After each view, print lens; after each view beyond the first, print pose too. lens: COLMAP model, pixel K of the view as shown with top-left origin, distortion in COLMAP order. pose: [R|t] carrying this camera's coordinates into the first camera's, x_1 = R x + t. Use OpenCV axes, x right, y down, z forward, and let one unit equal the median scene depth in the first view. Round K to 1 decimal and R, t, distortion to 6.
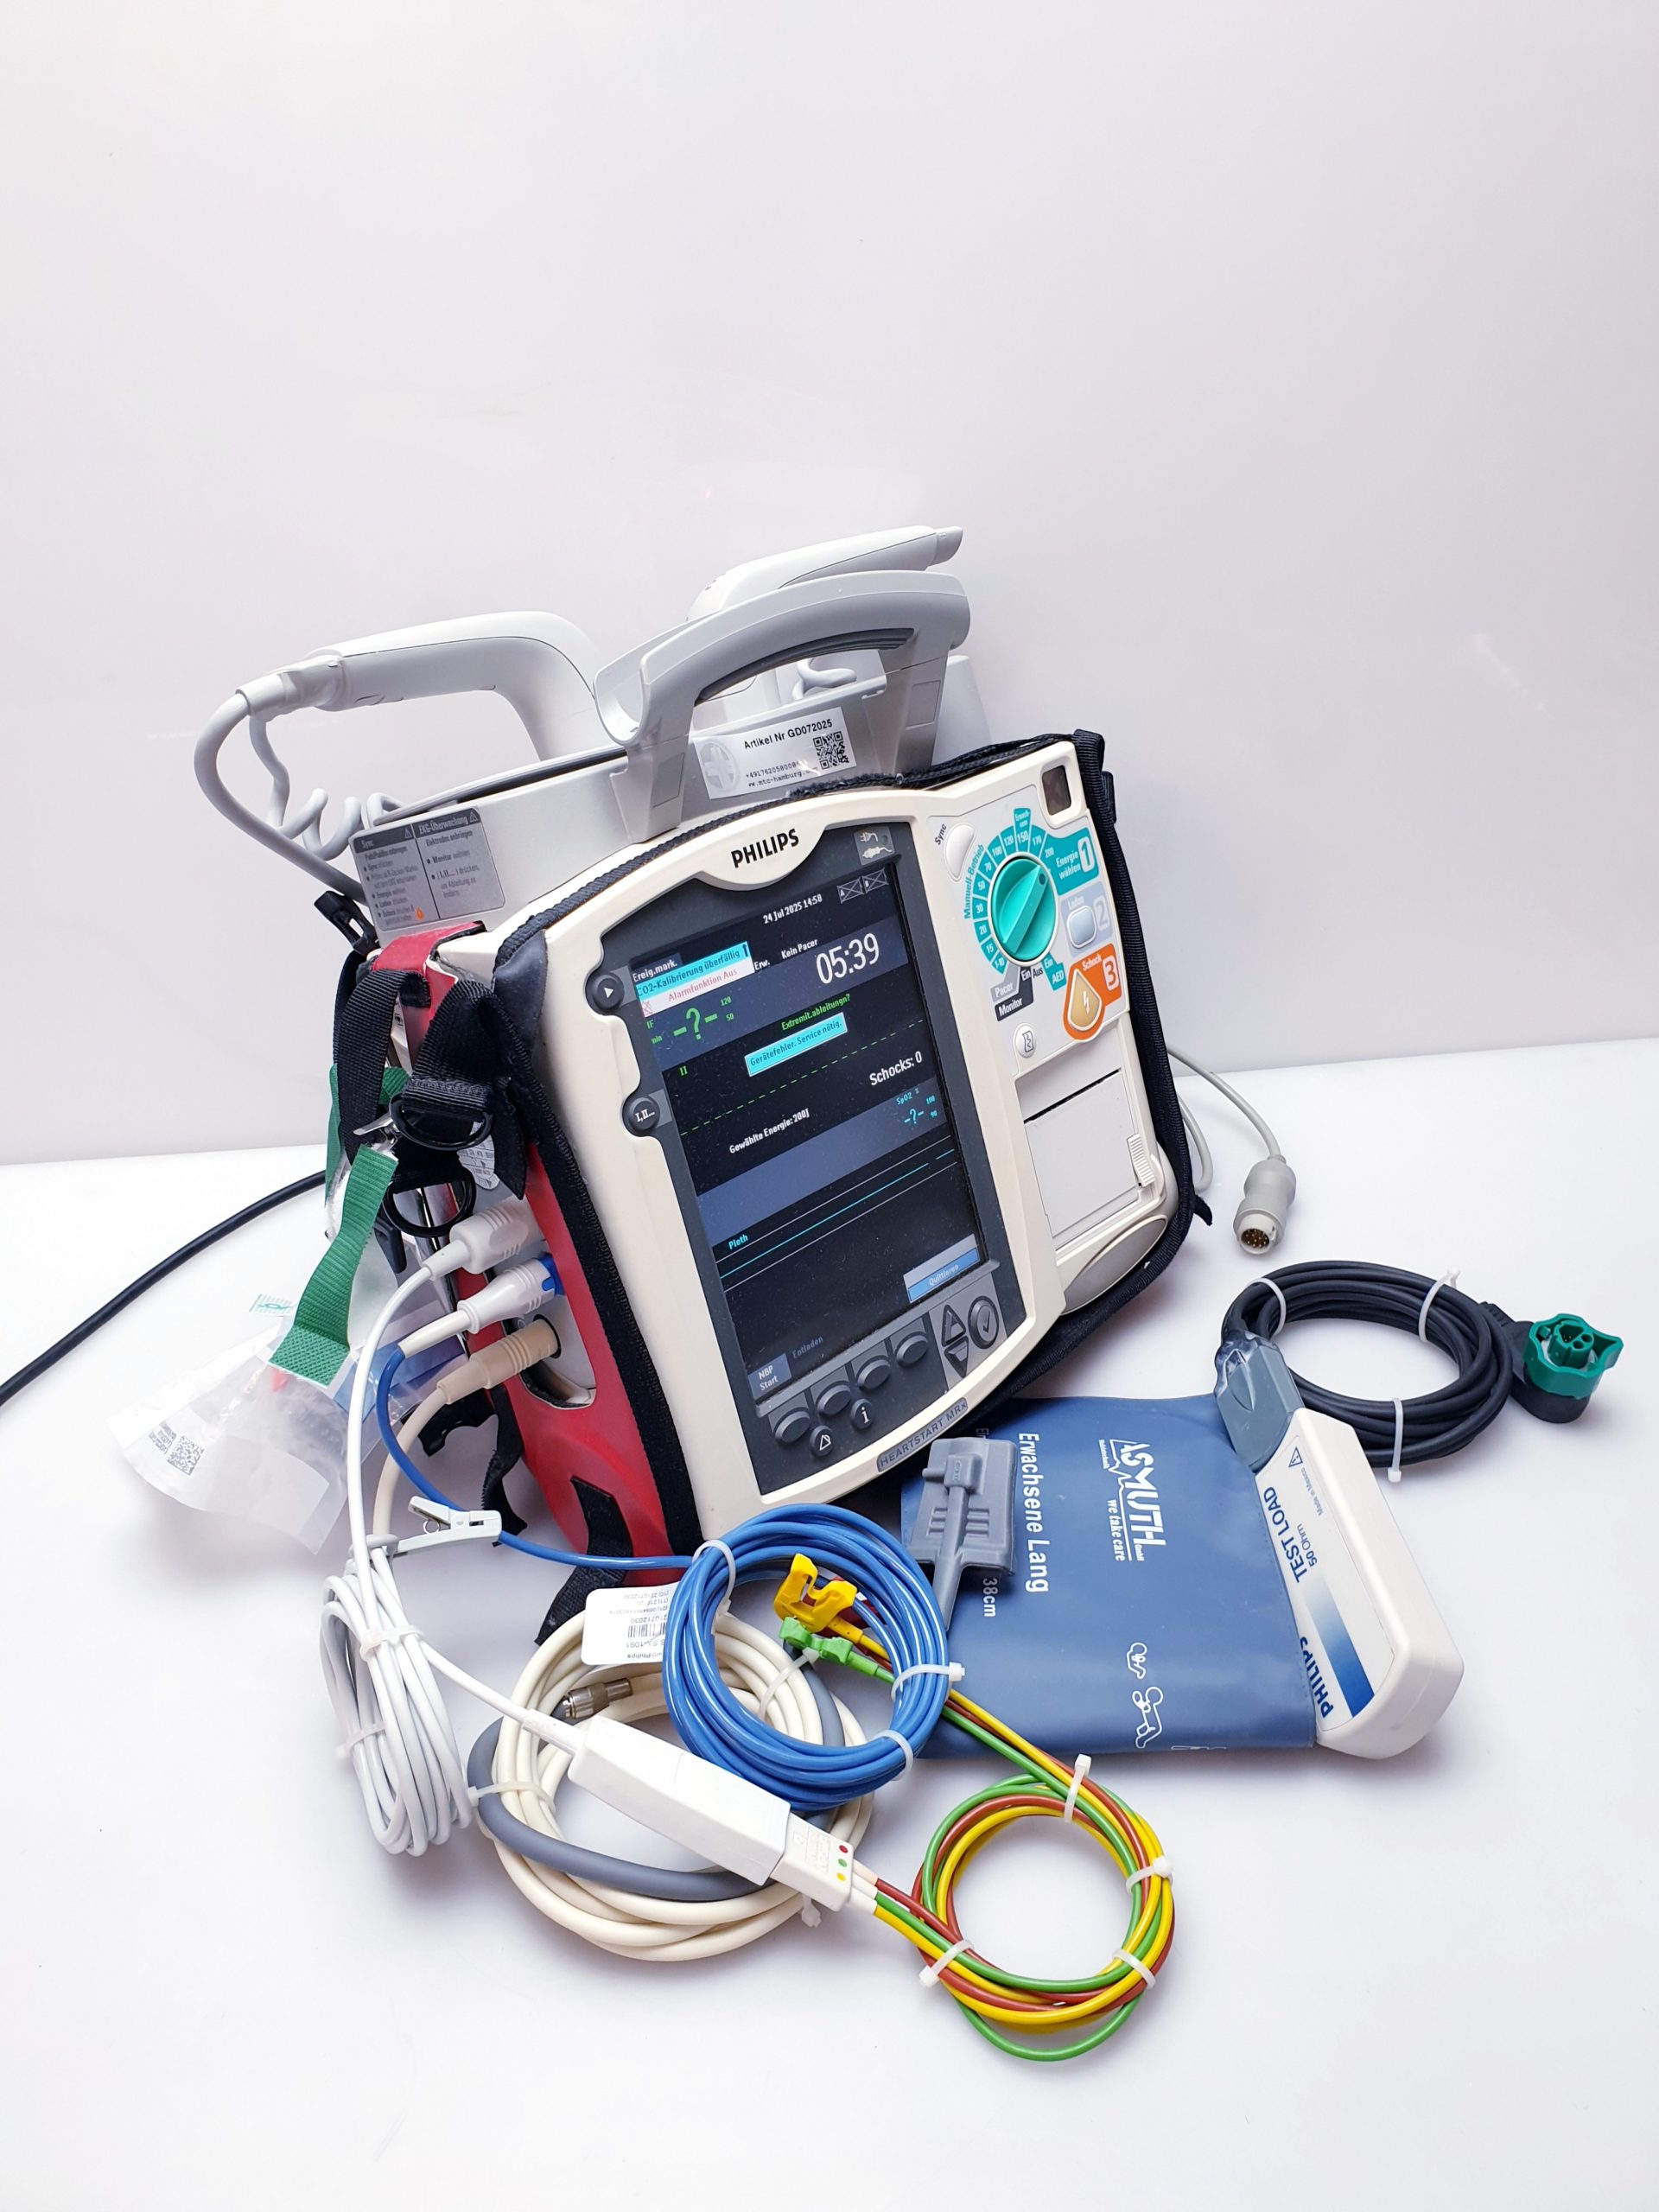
lens RADIAL K [[1709.6, 0, 828.6], [0, 1709.6, 1073.6], [0, 0, 1]] dist [0.237170, -0.548162]
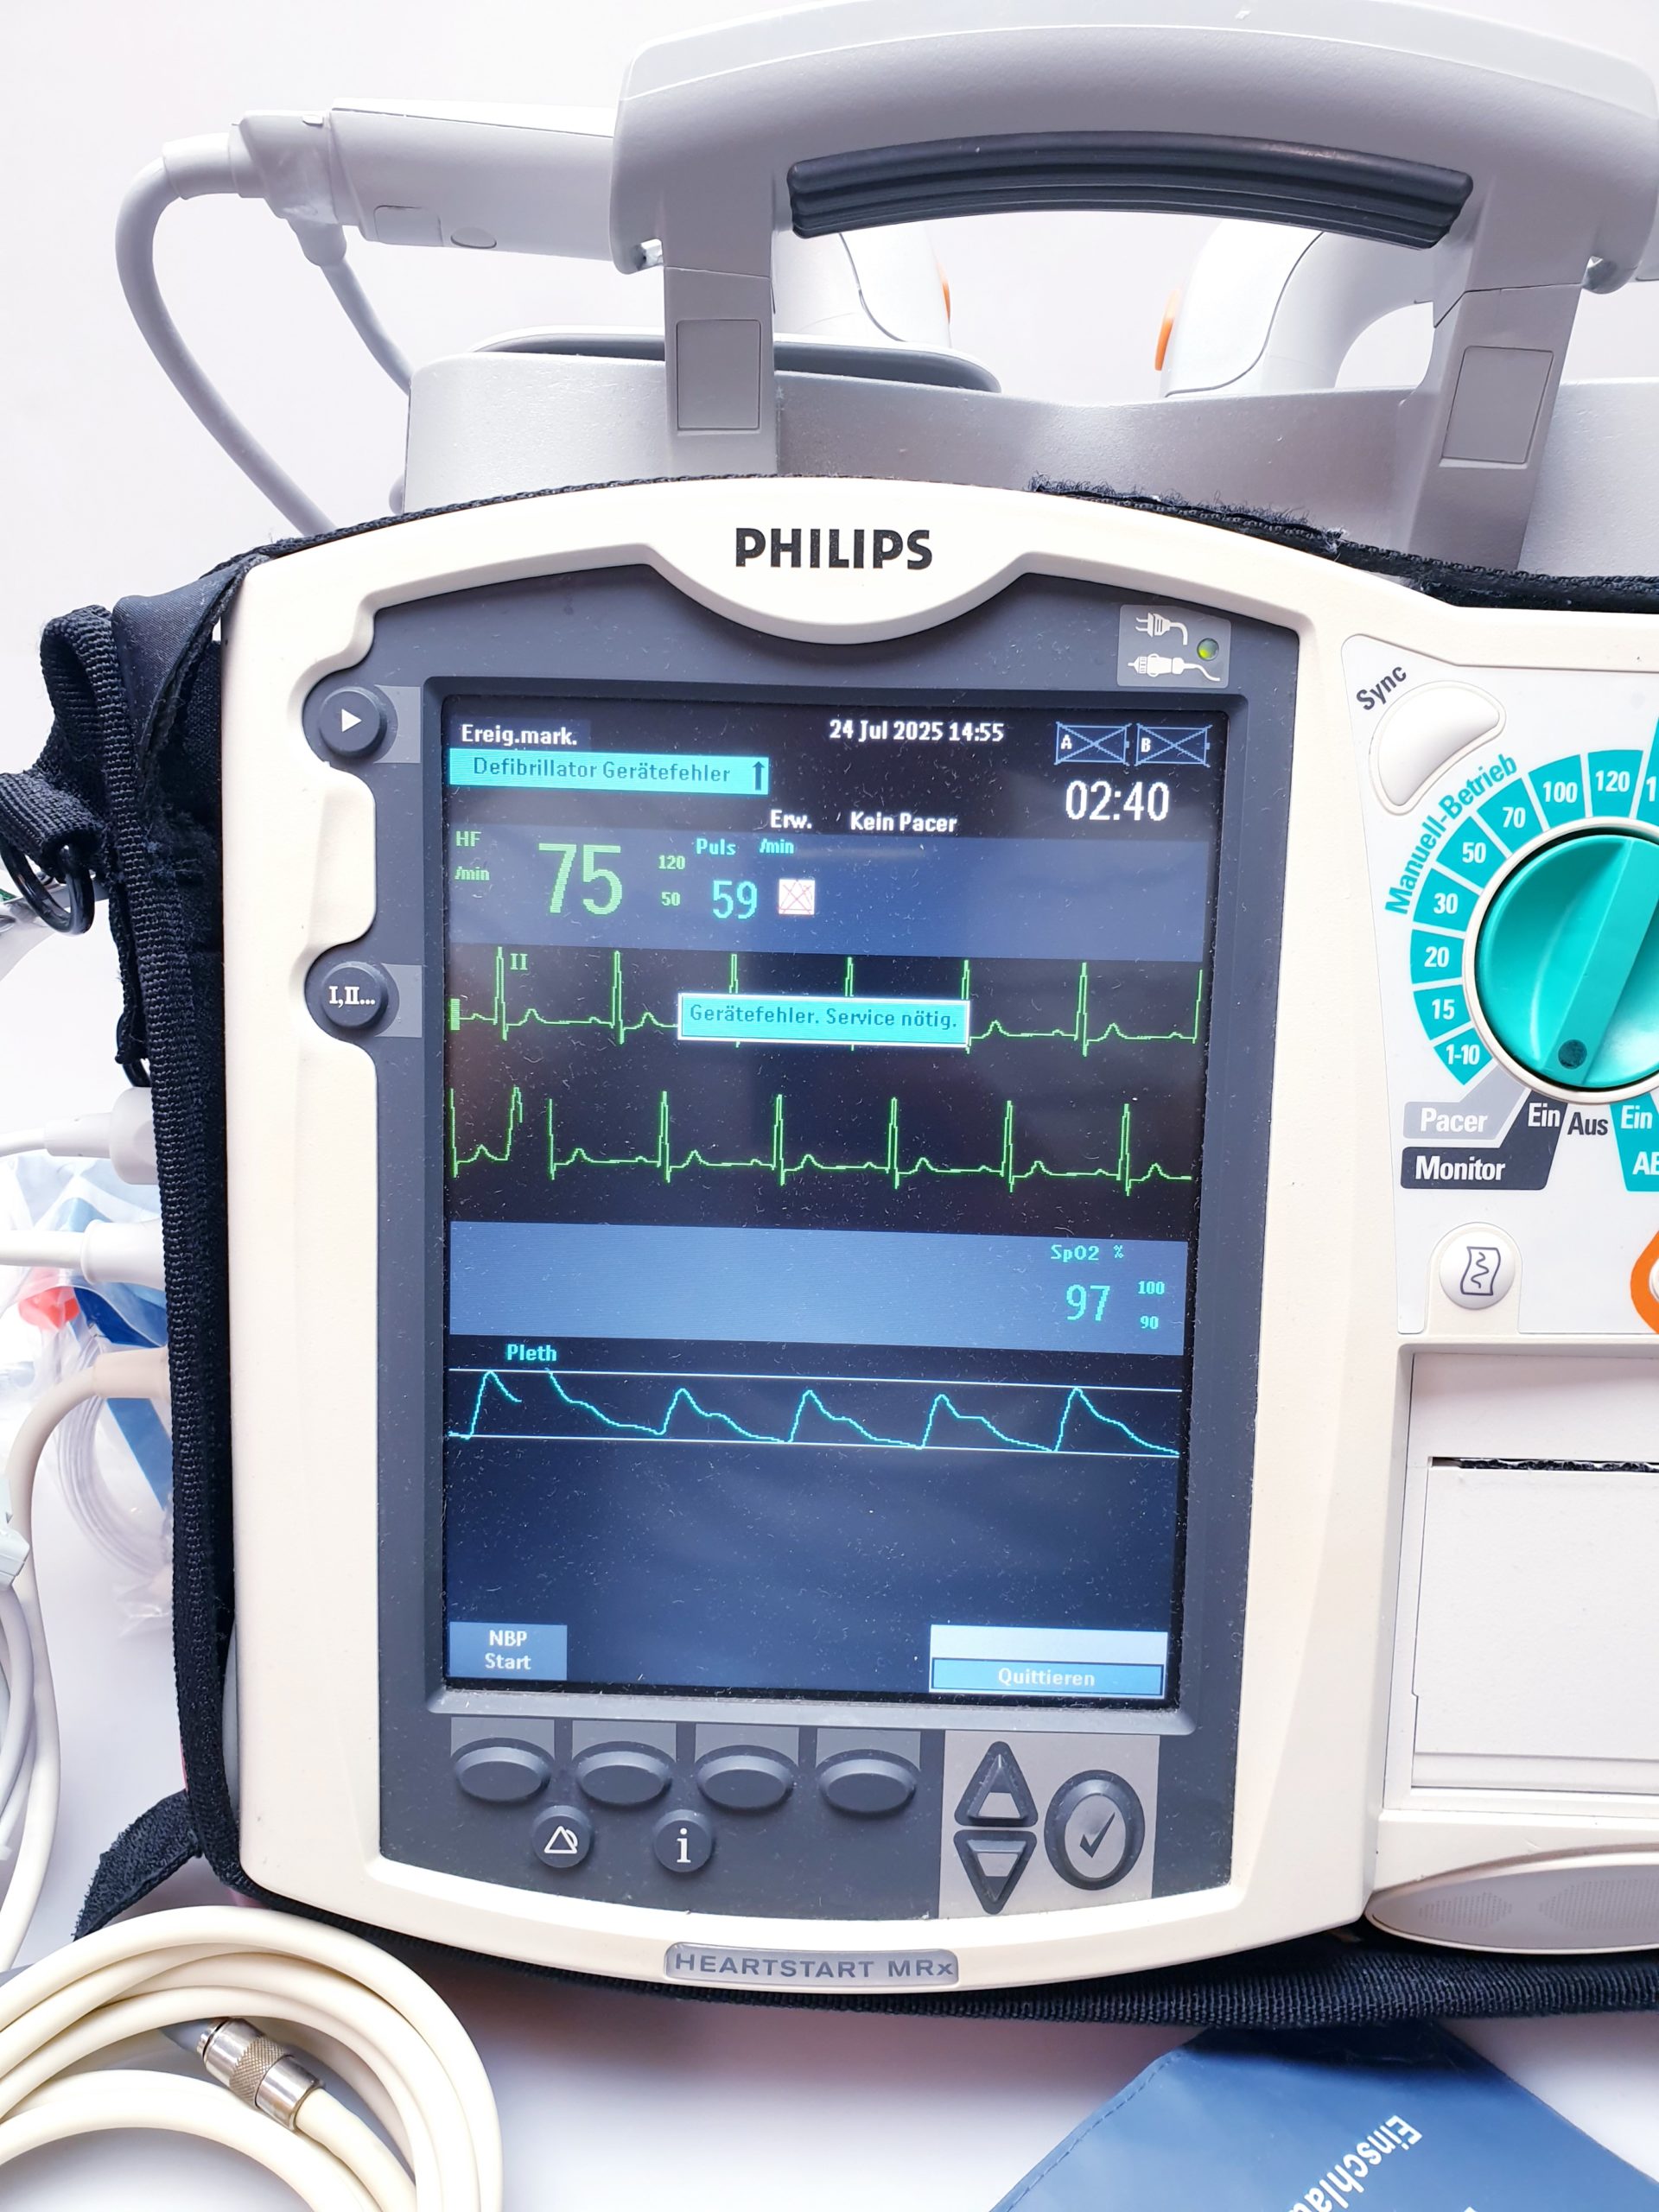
lens RADIAL K [[1707.3, 0, 821.3], [0, 1707.3, 1106.2], [0, 0, 1]] dist [0.062776, -0.202256]
pose [[0.709423, 0.331588, -0.621908, 0.252076], [-0.373380, 0.925228, 0.067388, -0.024738], [0.597751, 0.184401, 0.780186, 0.609900]]
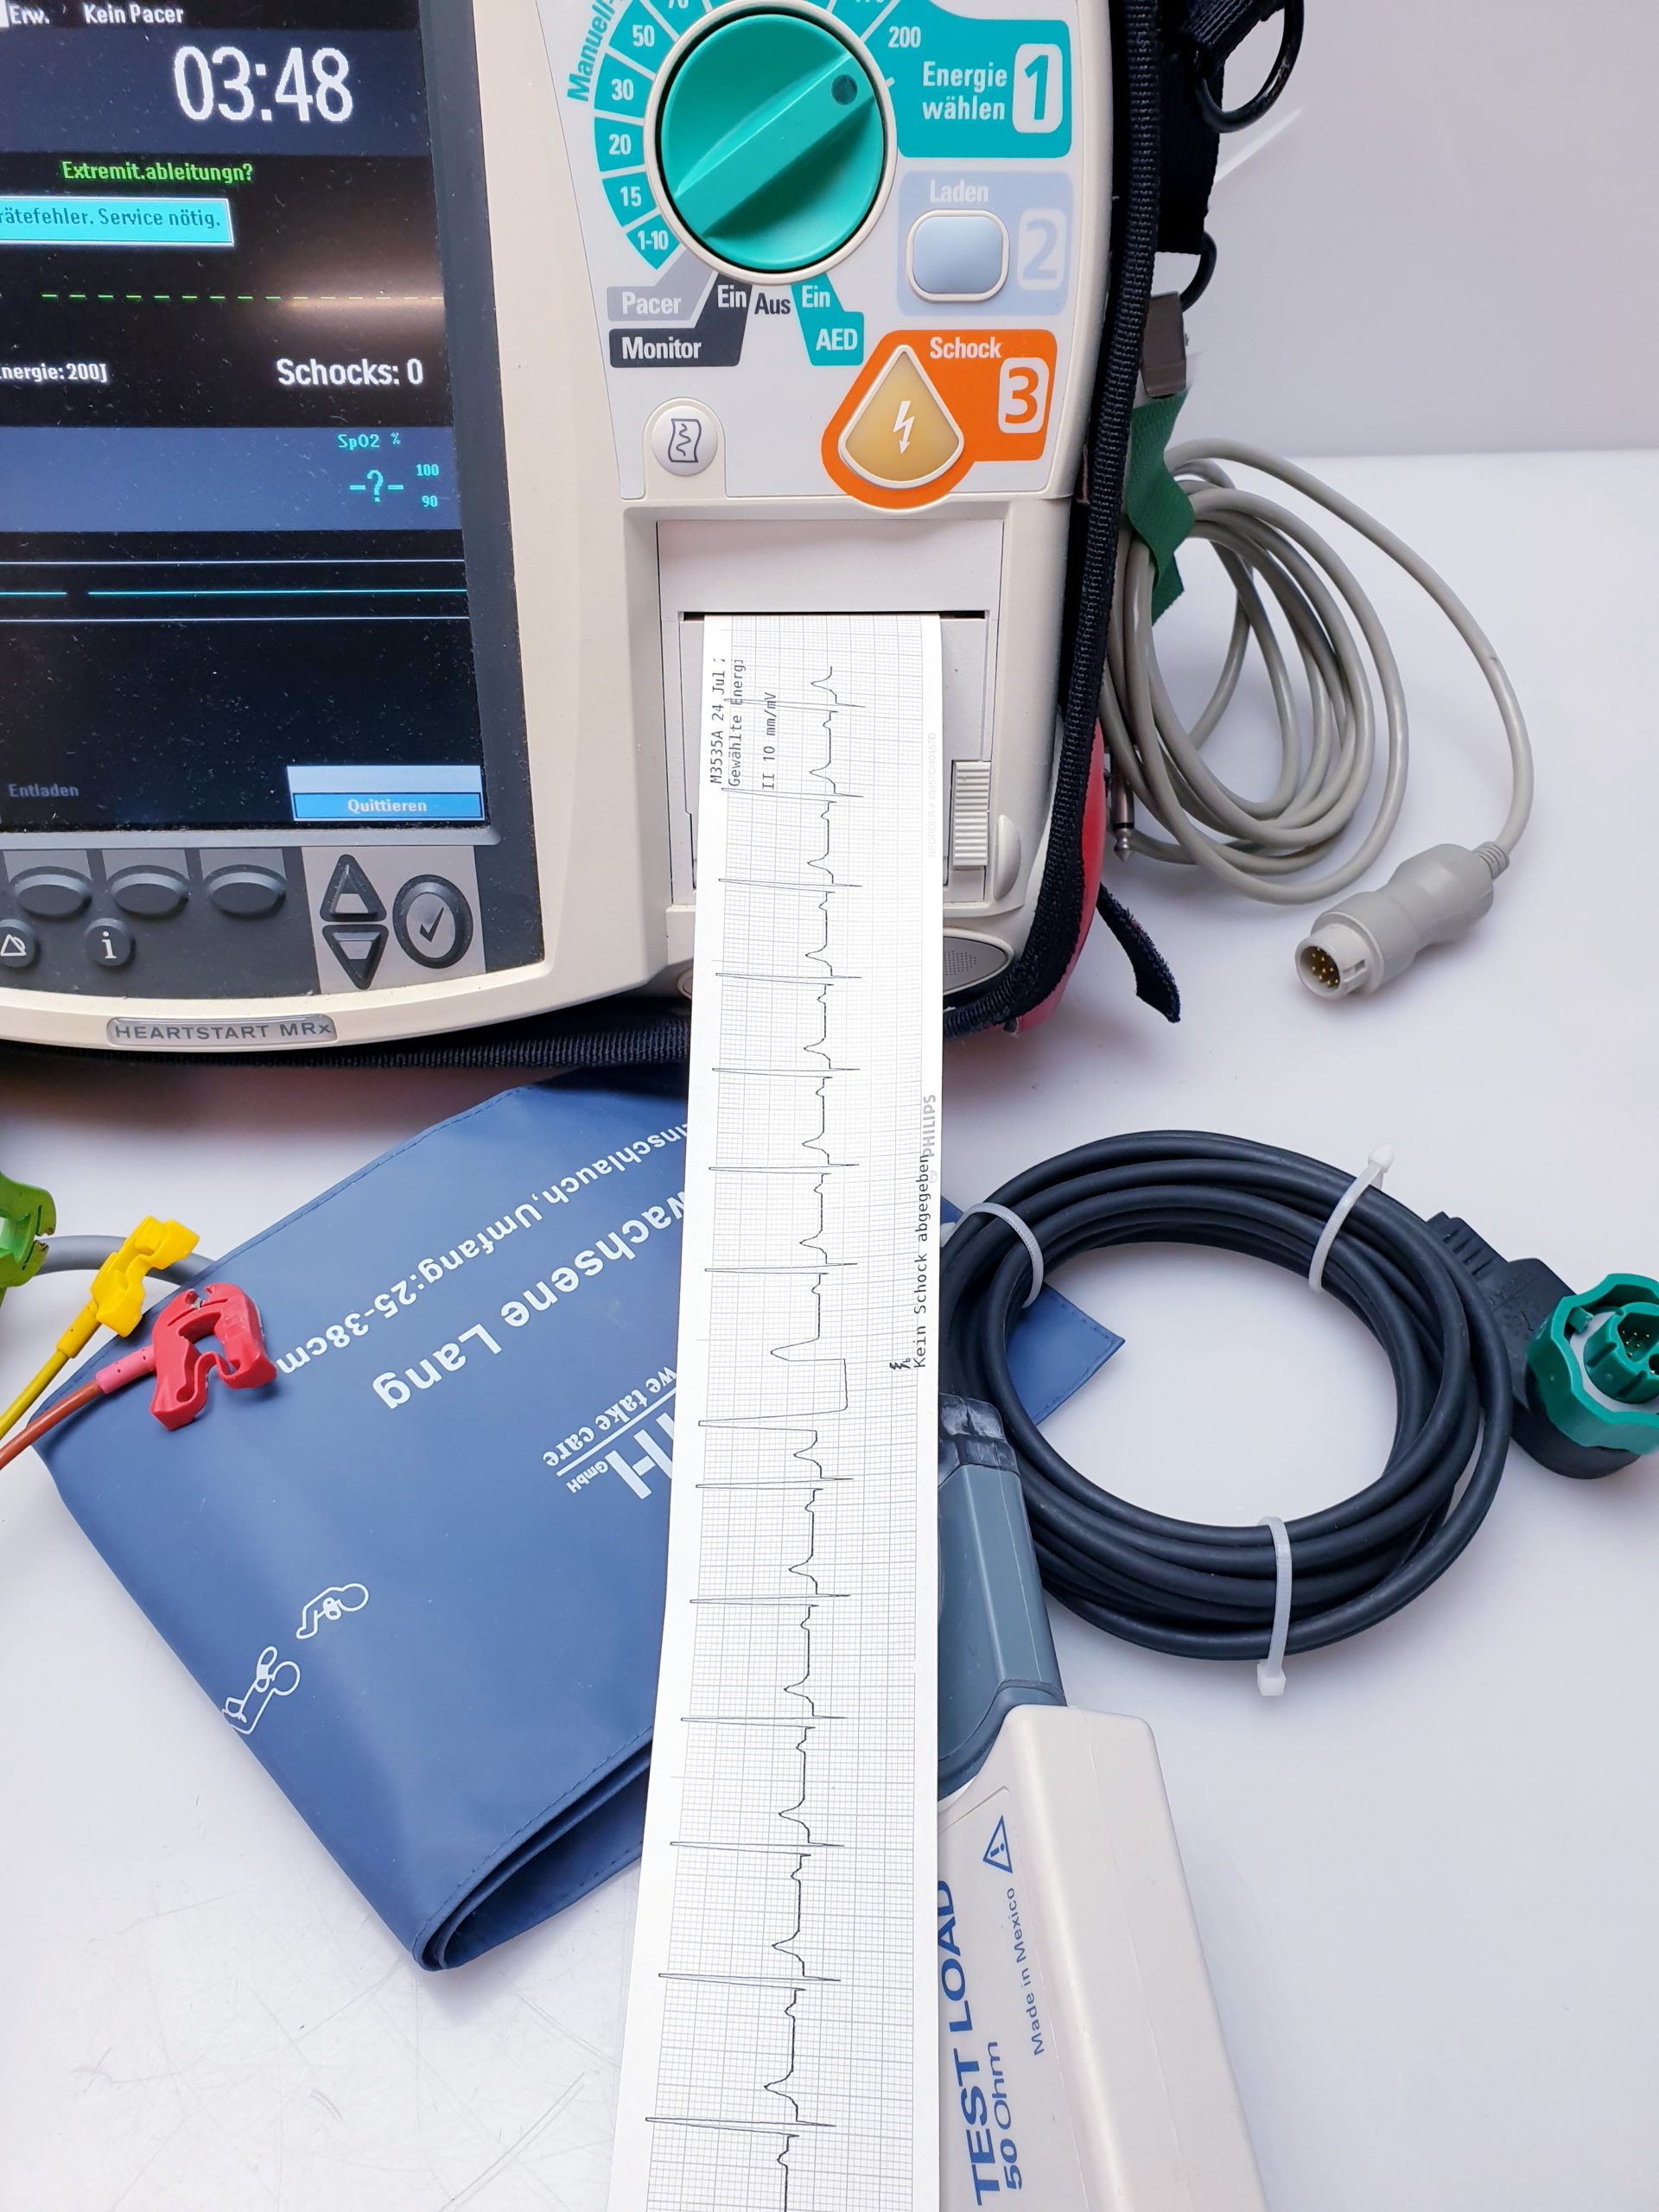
lens RADIAL K [[1766.9, 0, 822.4], [0, 1766.9, 1076.3], [0, 0, 1]] dist [-0.043749, 0.088141]
pose [[0.744151, 0.493531, -0.450185, 0.466171], [-0.349306, 0.861926, 0.367518, -0.061475], [0.569407, -0.116237, 0.813796, 0.627188]]
